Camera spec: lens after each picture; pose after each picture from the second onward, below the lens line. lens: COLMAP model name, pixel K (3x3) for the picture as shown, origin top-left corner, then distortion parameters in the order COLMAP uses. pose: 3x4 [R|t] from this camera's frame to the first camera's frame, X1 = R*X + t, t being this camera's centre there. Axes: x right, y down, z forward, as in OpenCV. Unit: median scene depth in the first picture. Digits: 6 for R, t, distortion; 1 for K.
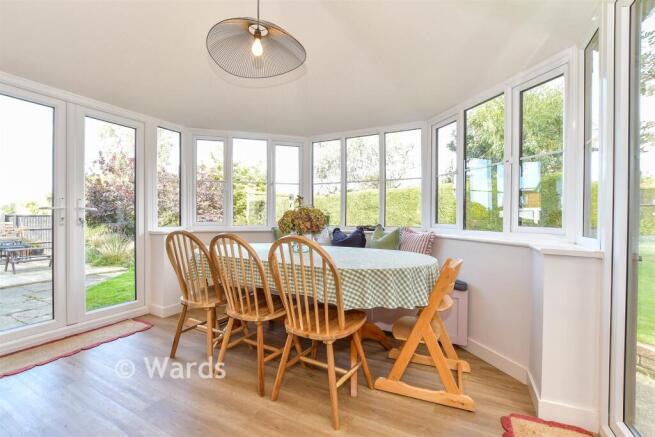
lens RADIAL K [[294.6, 0, 326.9], [0, 294.6, 219.8], [0, 0, 1]] dist [0.000129, 0.000003]
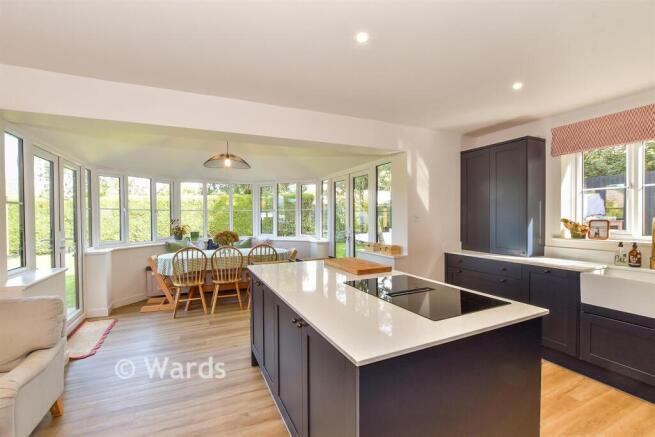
lens RADIAL K [[294.6, 0, 328.1], [0, 294.6, 218.2], [0, 0, 1]] dist [0.000129, 0.000003]
pose [[0.627590, -0.020996, 0.778261, -0.973614], [0.017429, 0.999765, 0.012918, -0.114406], [-0.778349, 0.005457, 0.627809, -0.639488]]
